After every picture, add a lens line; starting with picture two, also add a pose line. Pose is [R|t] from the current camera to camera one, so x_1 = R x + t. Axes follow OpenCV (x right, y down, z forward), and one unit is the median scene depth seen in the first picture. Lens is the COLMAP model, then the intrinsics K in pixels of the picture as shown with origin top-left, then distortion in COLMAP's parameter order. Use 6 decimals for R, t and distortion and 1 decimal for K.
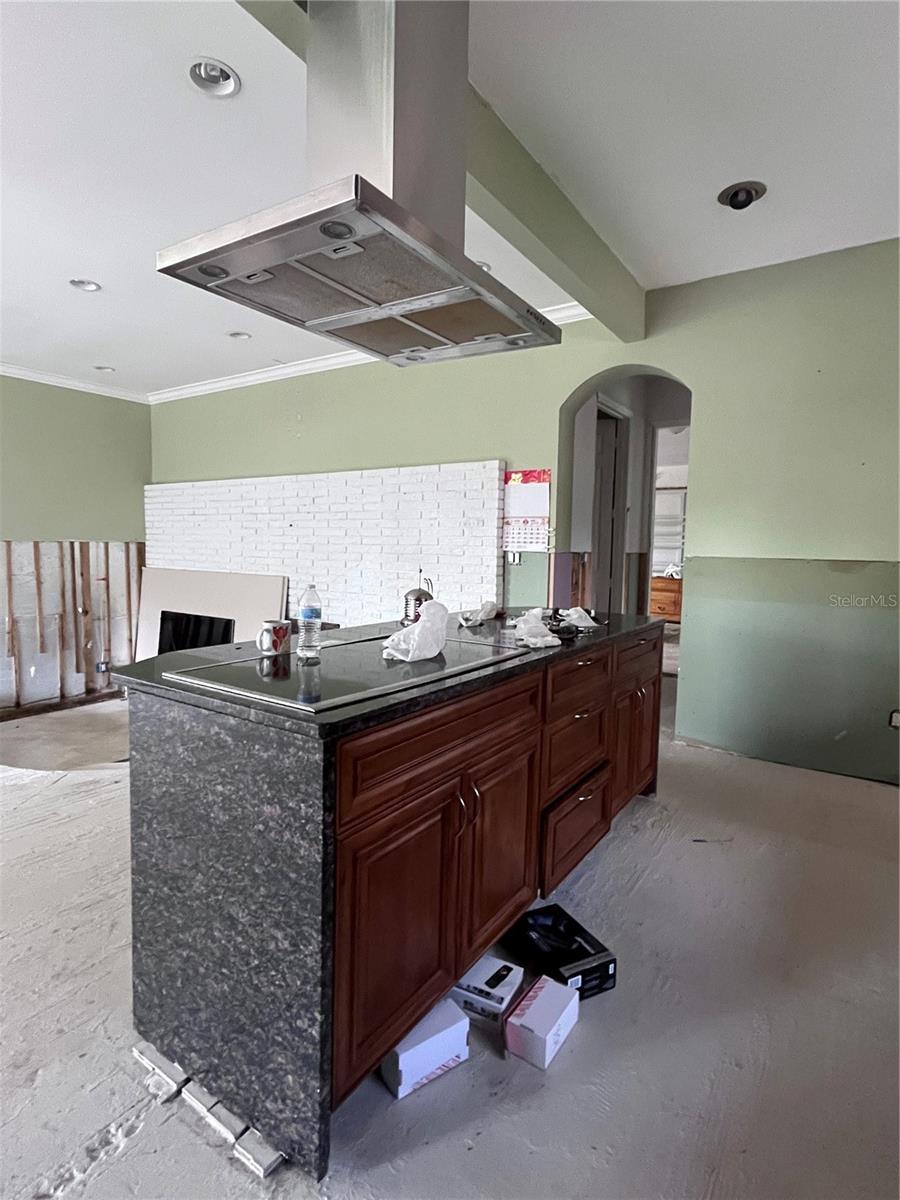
lens RADIAL K [[612.0, 0, 454.3], [0, 612.0, 599.2], [0, 0, 1]] dist [-0.004094, 0.001353]
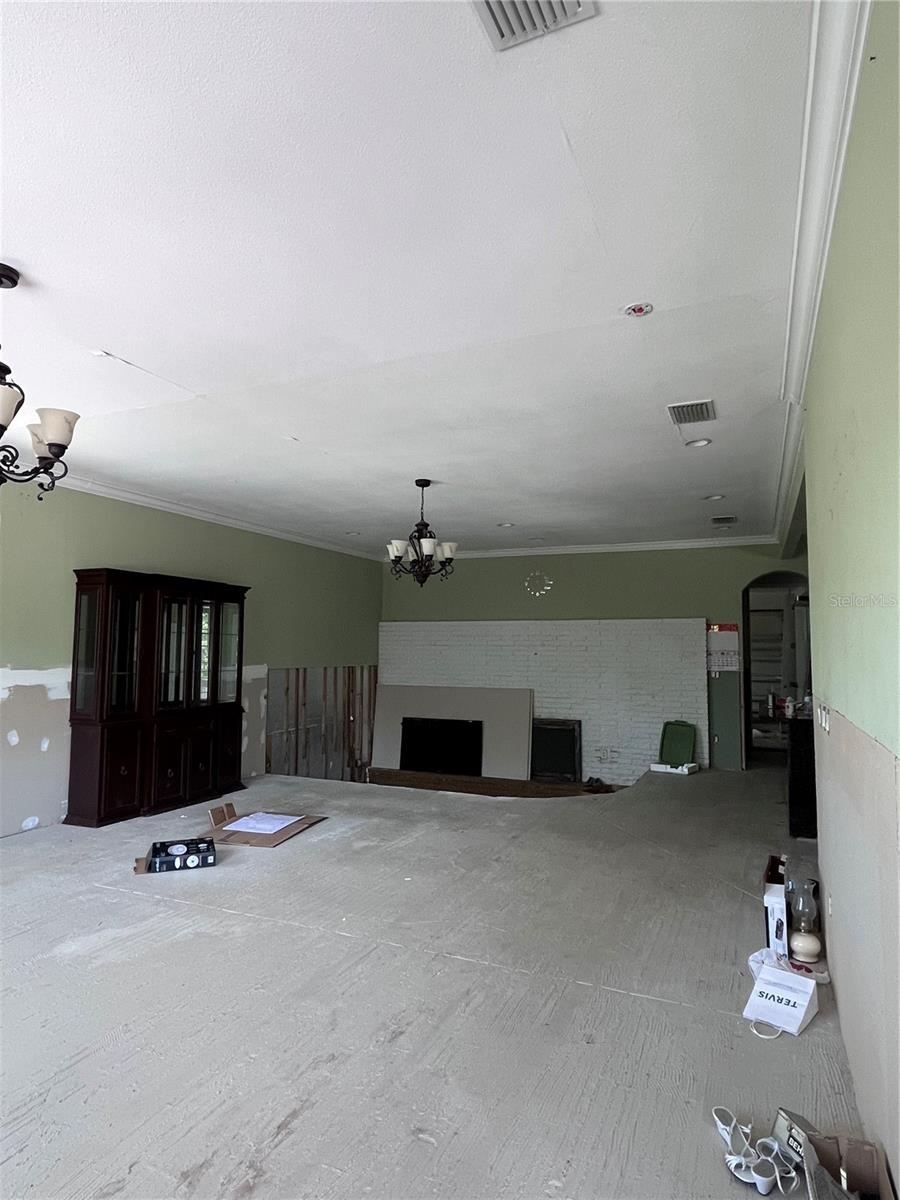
lens RADIAL K [[698.2, 0, 446.8], [0, 698.2, 602.1], [0, 0, 1]] dist [-0.004961, 0.001876]
pose [[0.986744, -0.003090, 0.162252, -0.732539], [0.027801, 0.988258, -0.150247, 0.002462], [-0.159883, 0.152766, 0.975244, -0.609731]]
